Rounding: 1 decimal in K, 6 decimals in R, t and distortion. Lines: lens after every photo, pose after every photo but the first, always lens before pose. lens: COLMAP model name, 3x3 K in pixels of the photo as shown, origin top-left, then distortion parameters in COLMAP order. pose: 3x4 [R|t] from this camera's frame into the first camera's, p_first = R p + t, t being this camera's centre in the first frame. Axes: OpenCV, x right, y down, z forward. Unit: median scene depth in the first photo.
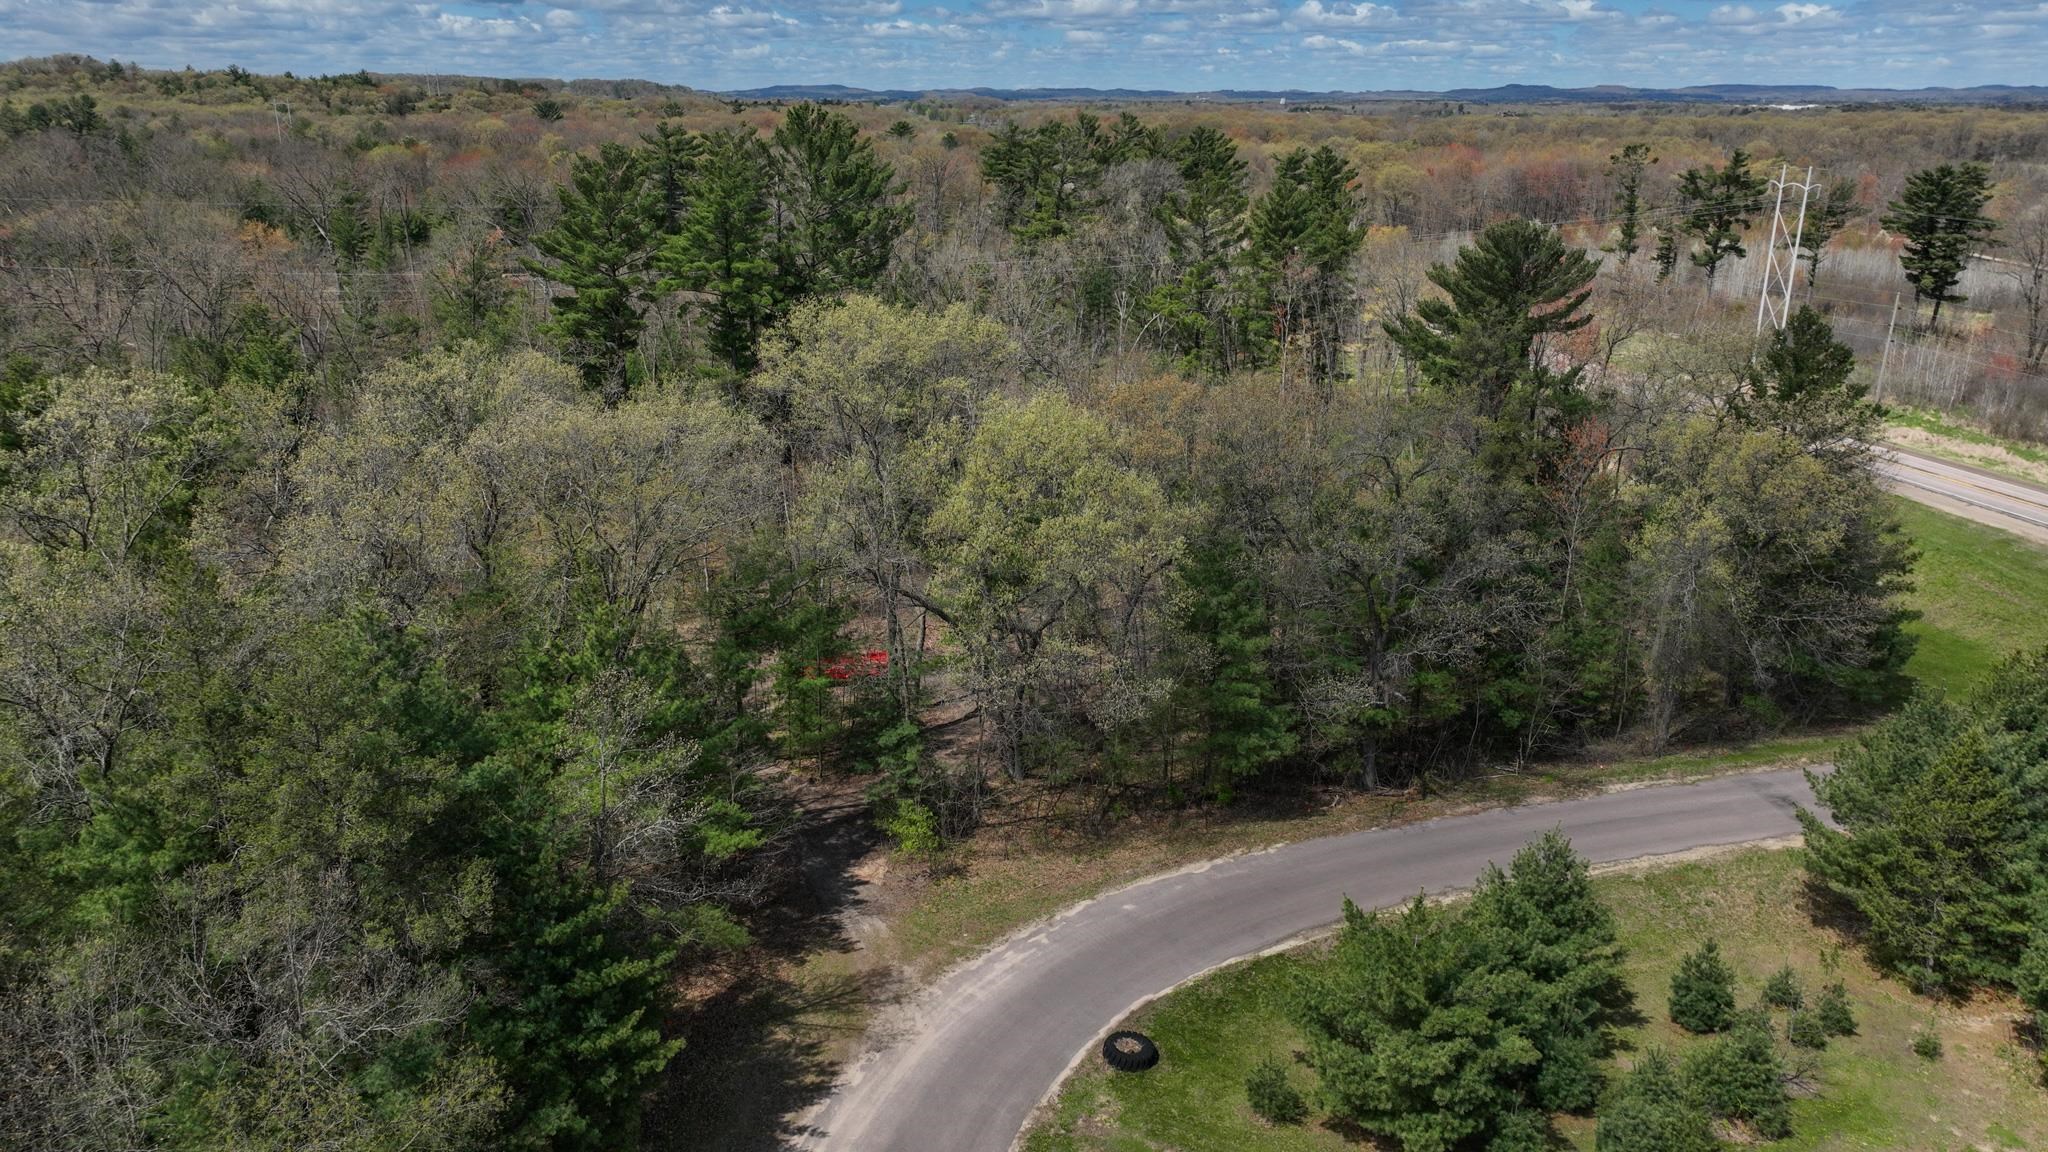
lens RADIAL K [[1440.1, 0, 1026.7], [0, 1440.1, 582.4], [0, 0, 1]] dist [-0.003644, 0.021426]
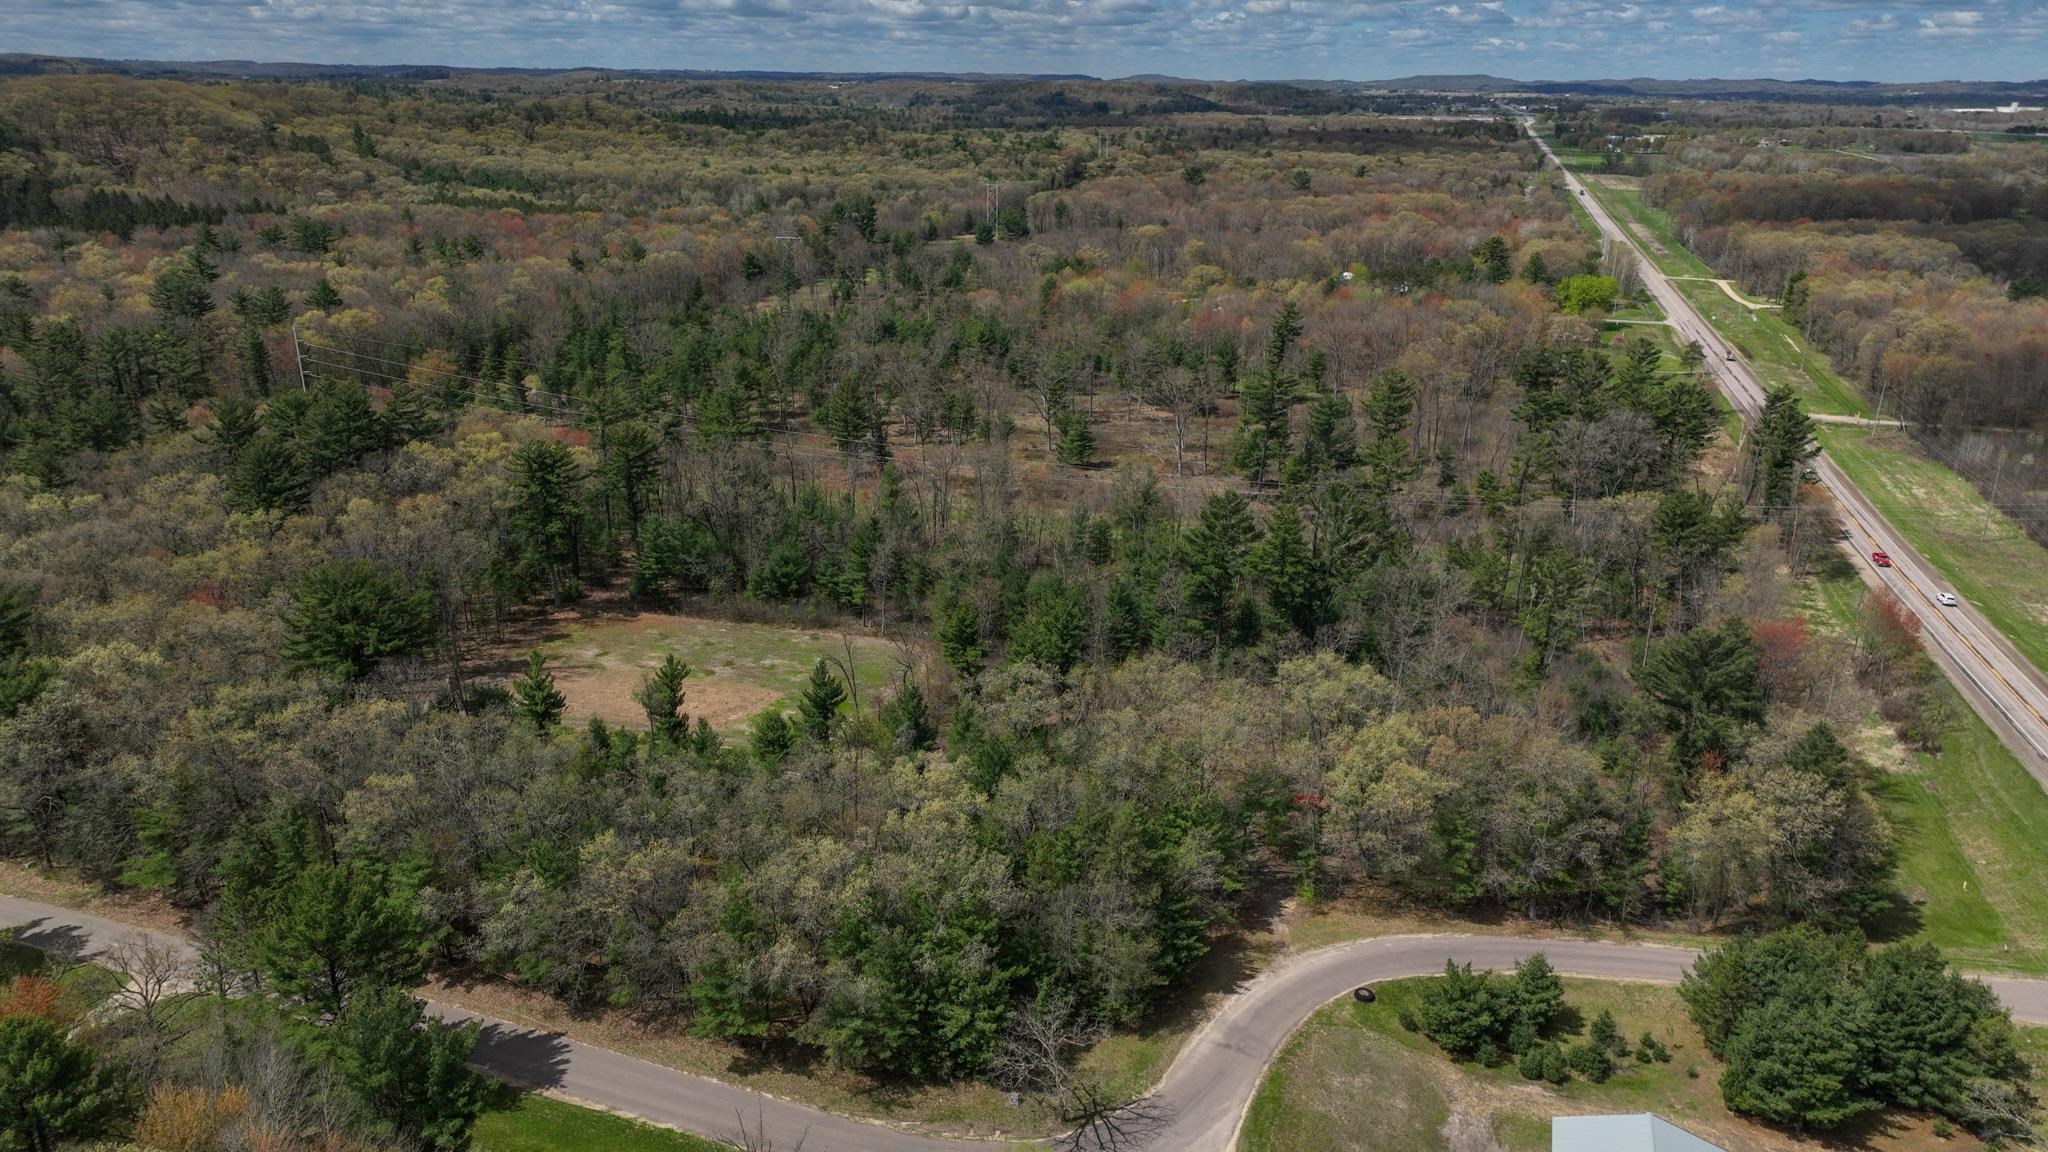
lens RADIAL K [[1440.1, 0, 1026.7], [0, 1440.1, 582.4], [0, 0, 1]] dist [-0.003644, 0.021426]
pose [[0.915298, 0.135935, -0.379146, 0.328847], [-0.132597, 0.990551, 0.035038, -0.361310], [0.380326, 0.018203, 0.924673, -1.402996]]
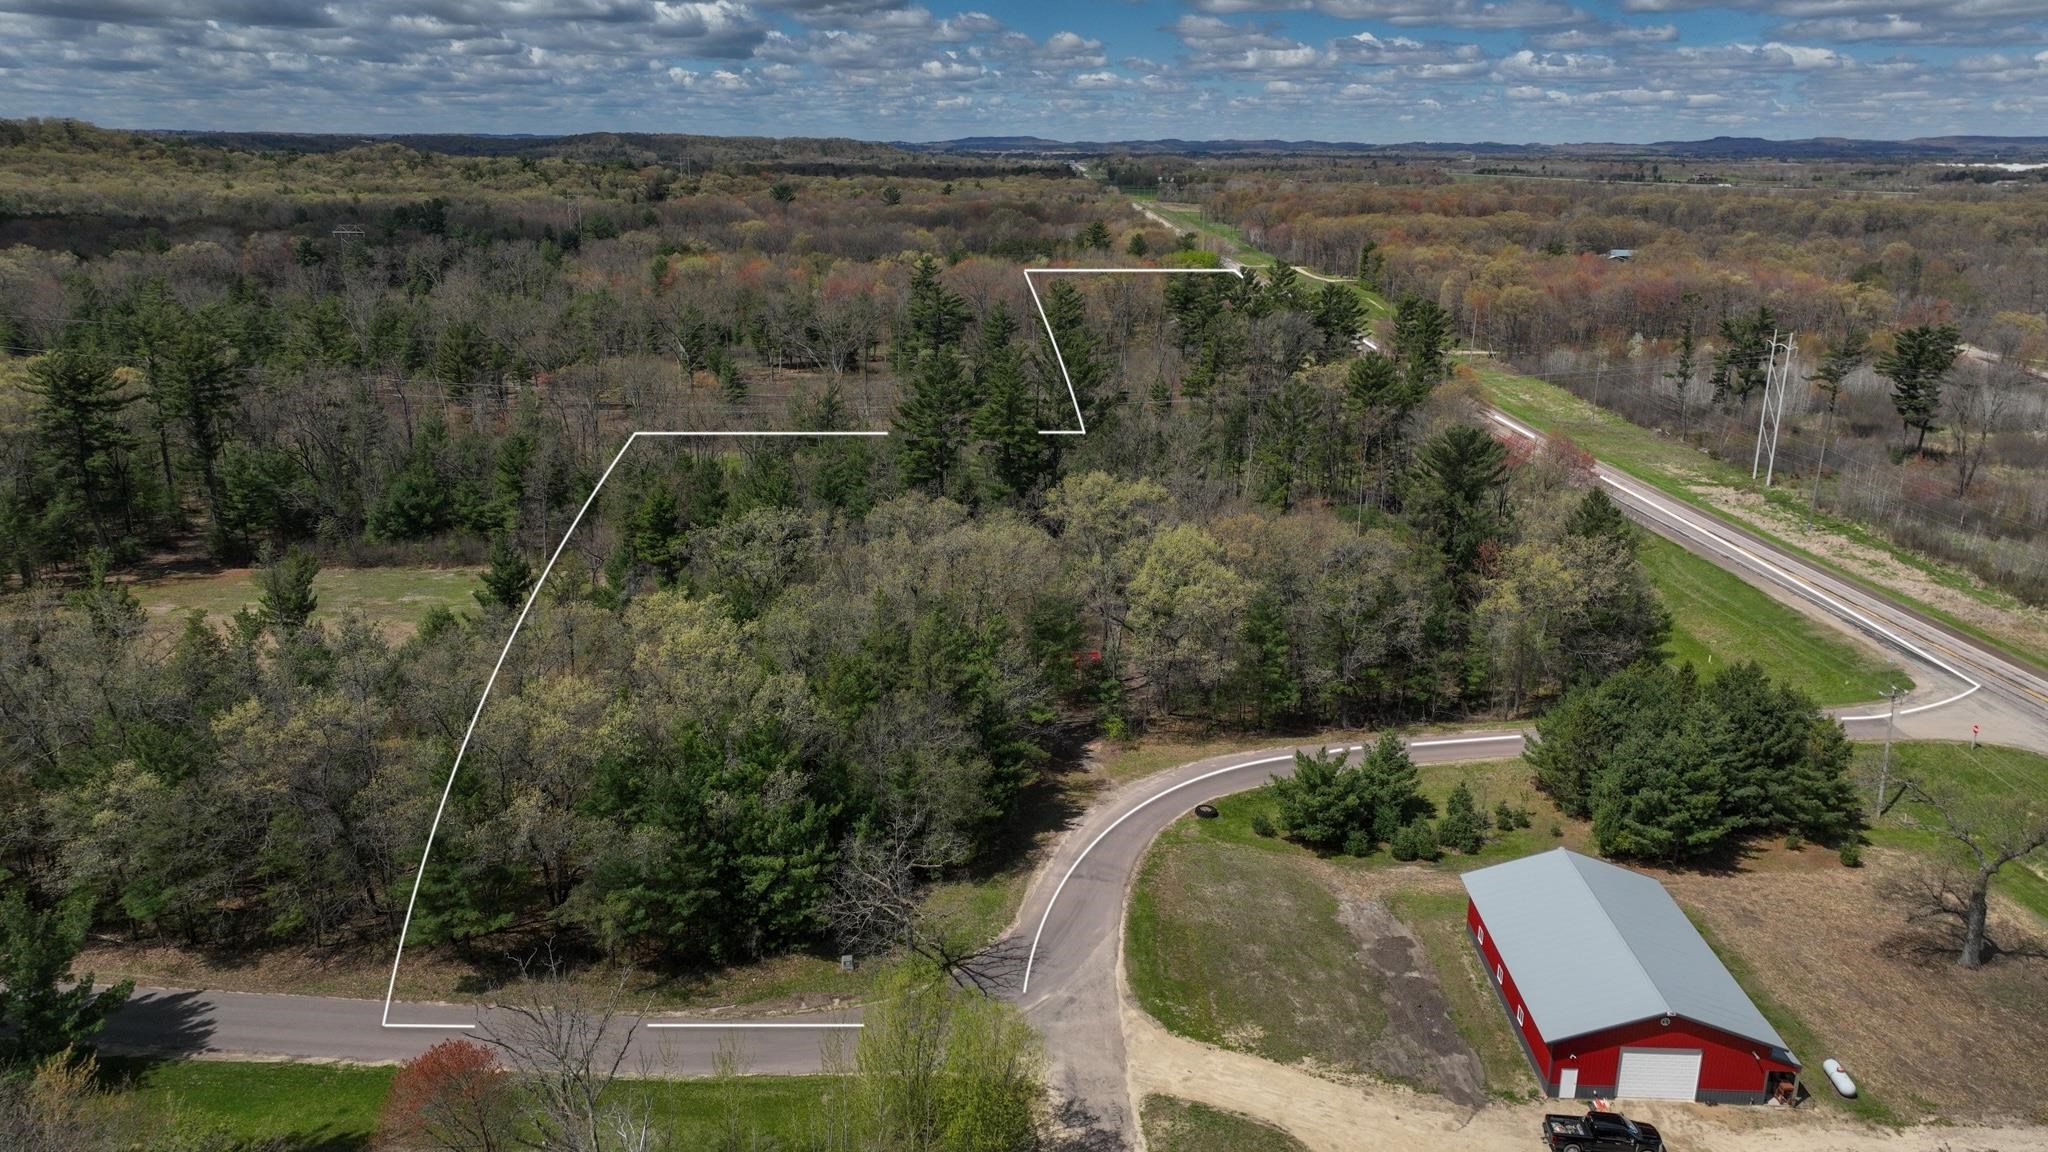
lens RADIAL K [[1440.1, 0, 1026.7], [0, 1440.1, 582.4], [0, 0, 1]] dist [-0.003644, 0.021426]
pose [[0.992169, 0.038041, -0.118969, 0.036798], [-0.041731, 0.998717, -0.028674, 0.021181], [0.117726, 0.033414, 0.992484, -1.132072]]
